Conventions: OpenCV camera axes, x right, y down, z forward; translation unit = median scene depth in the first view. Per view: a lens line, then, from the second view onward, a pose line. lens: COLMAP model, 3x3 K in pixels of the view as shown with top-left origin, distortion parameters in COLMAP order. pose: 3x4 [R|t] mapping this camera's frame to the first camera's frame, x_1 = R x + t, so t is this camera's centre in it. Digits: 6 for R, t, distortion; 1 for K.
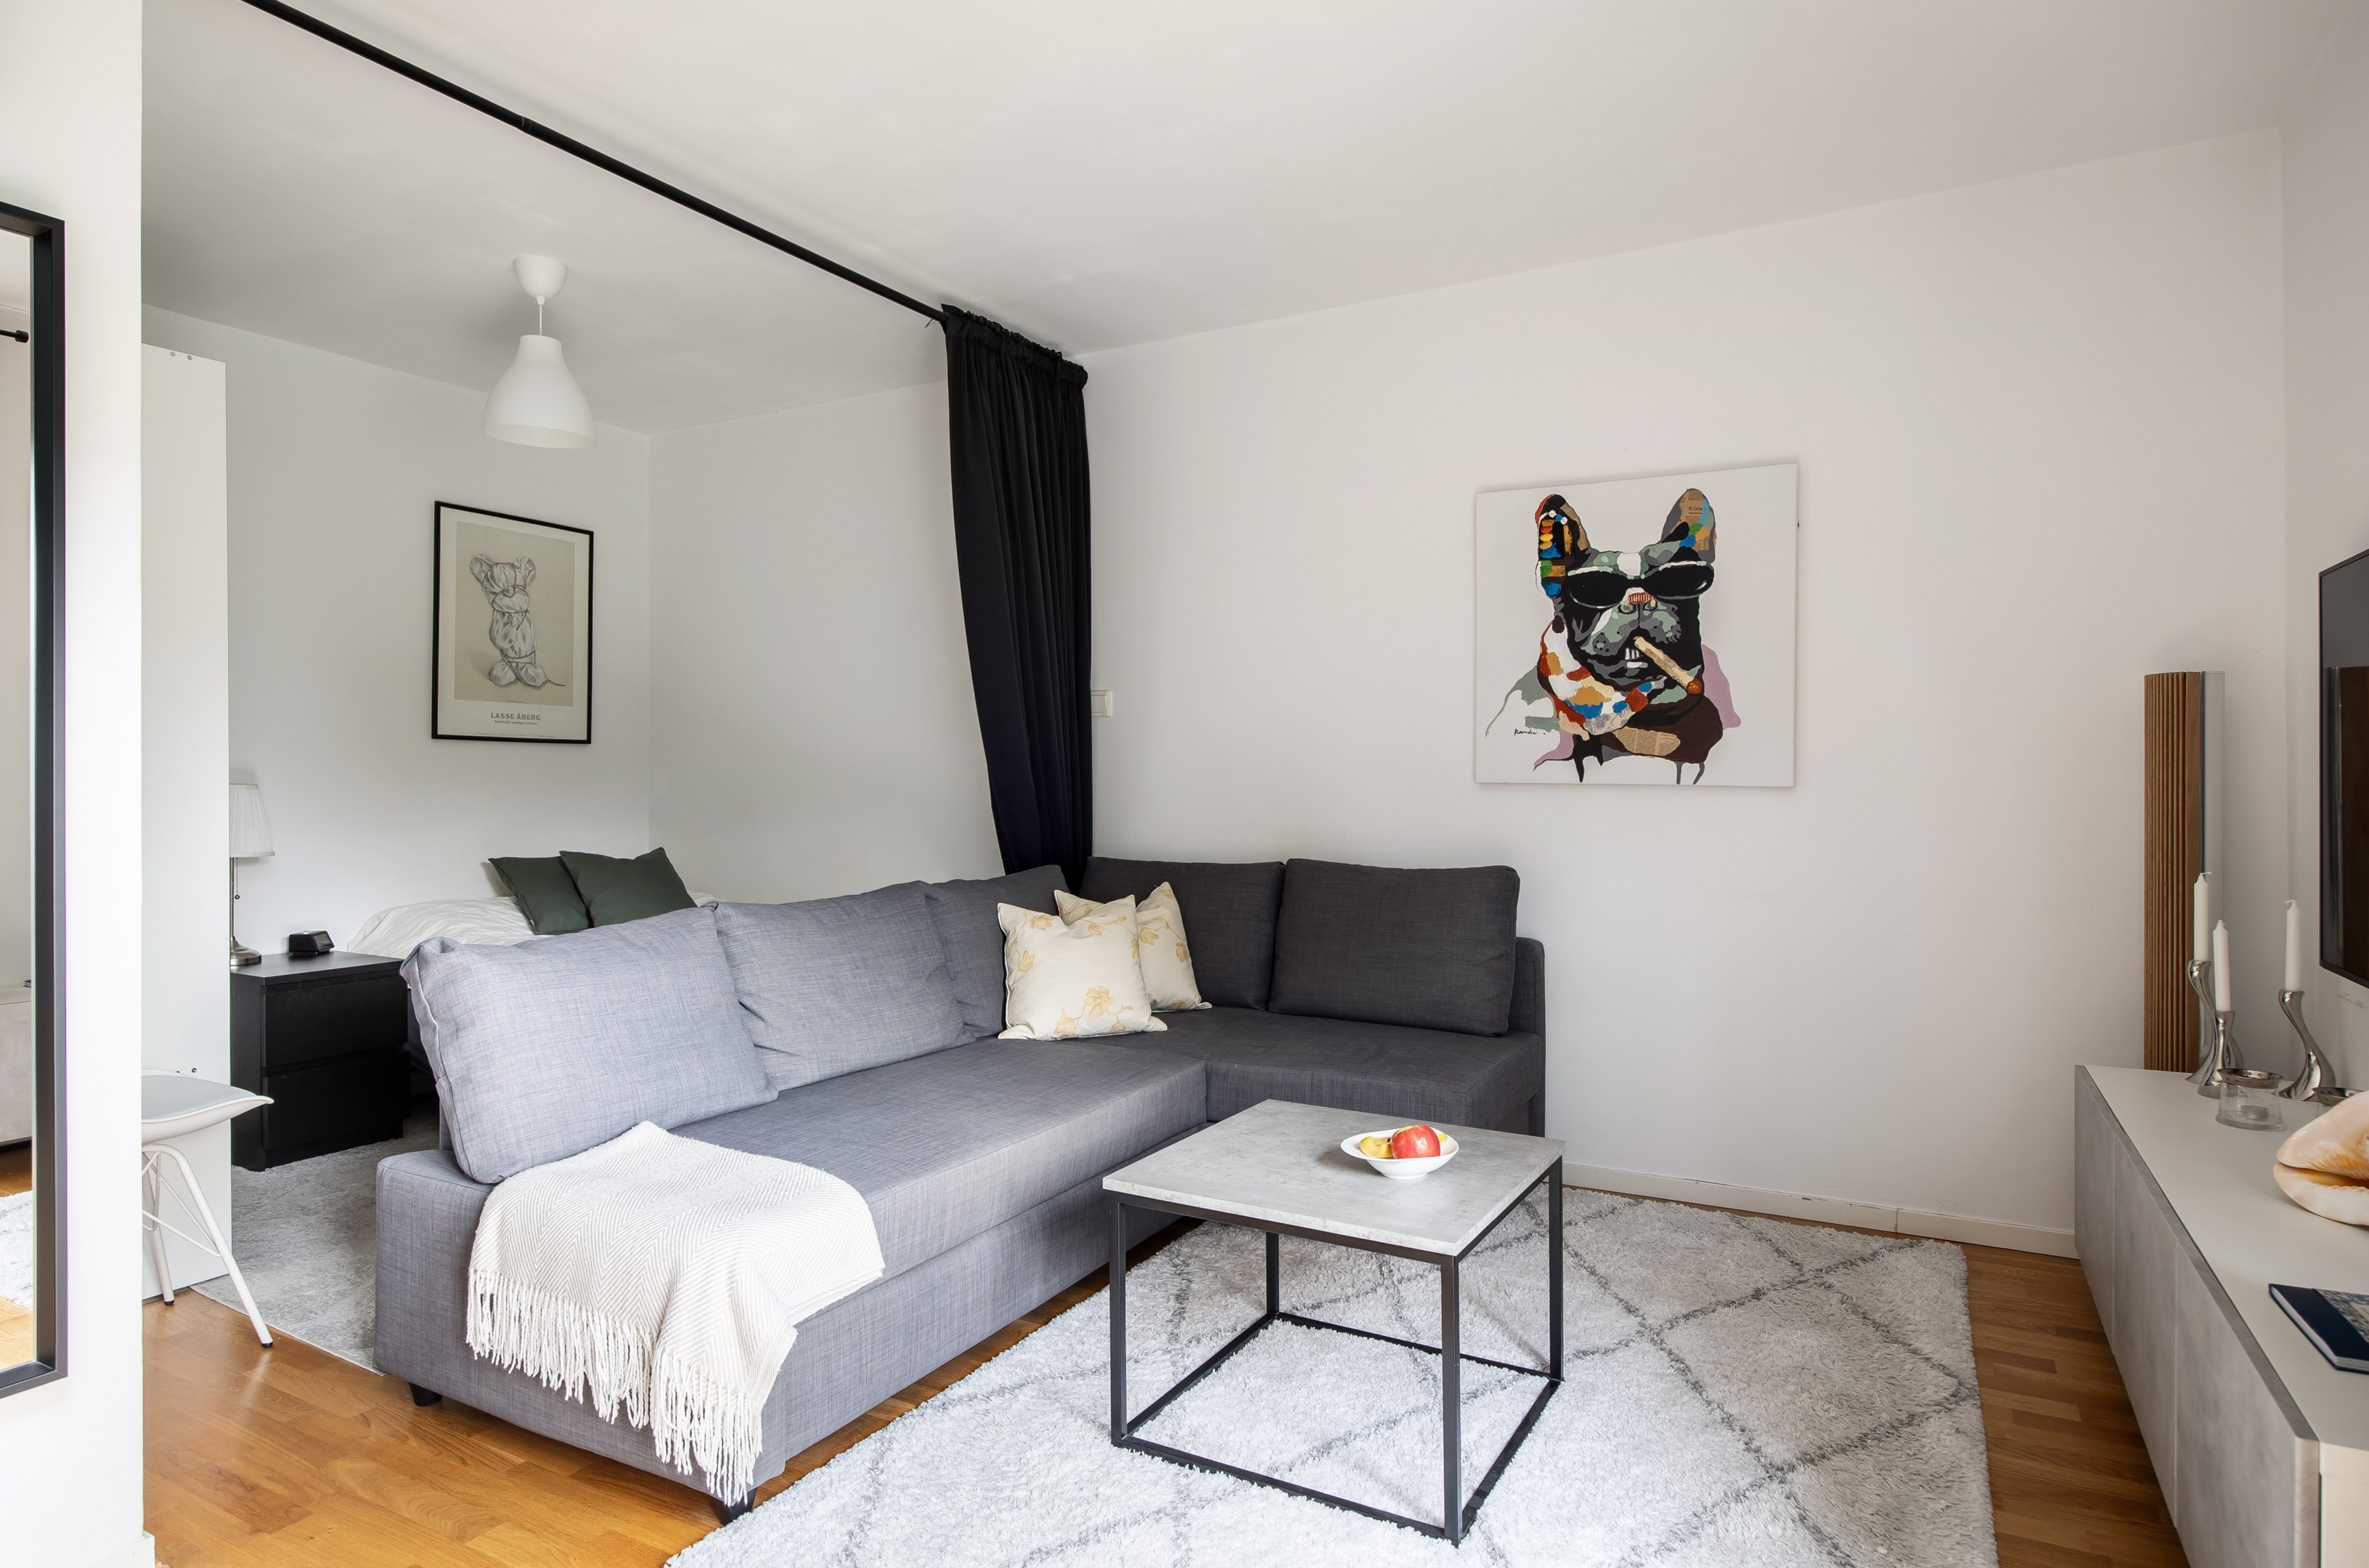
lens RADIAL K [[1319.4, 0, 1181.2], [0, 1319.4, 782.2], [0, 0, 1]] dist [-0.005155, -0.002945]
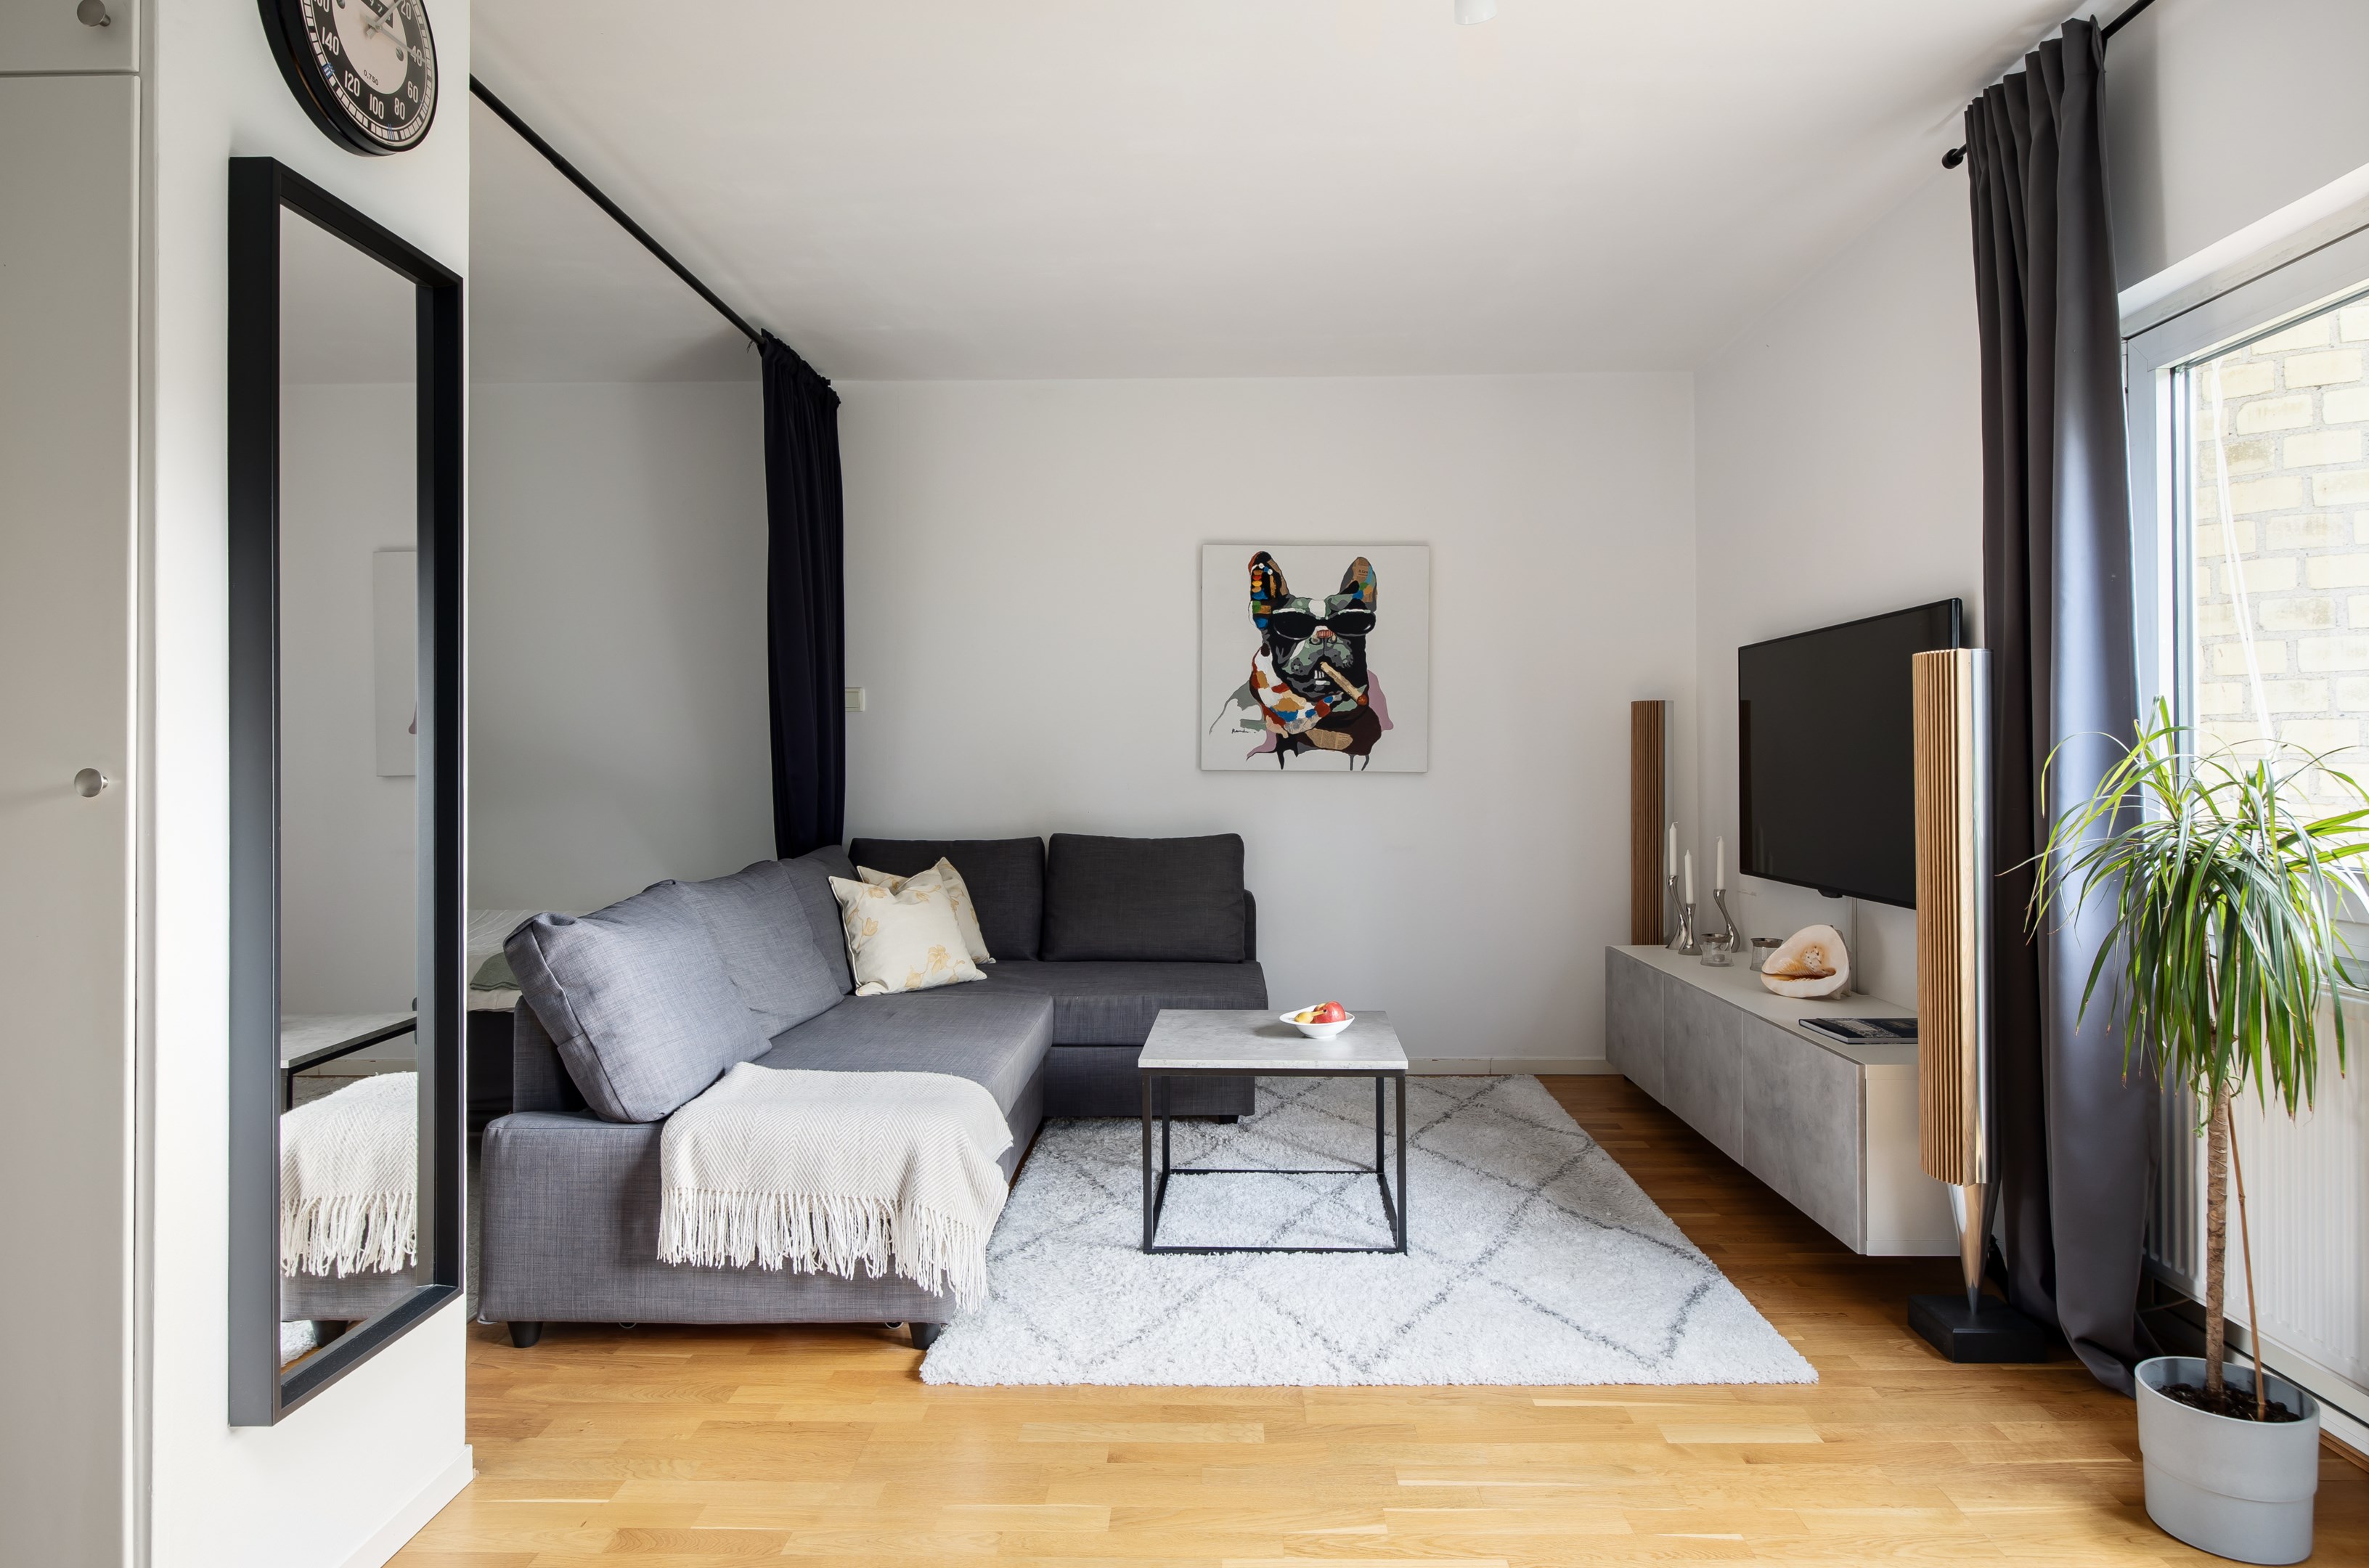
lens RADIAL K [[1319.4, 0, 1244.8], [0, 1319.4, 763.1], [0, 0, 1]] dist [-0.005155, -0.002945]
pose [[0.877531, -0.000148, 0.479521, -0.382389], [0.003494, 0.999975, -0.006085, 0.001760], [-0.479508, 0.007015, 0.877510, -0.155741]]
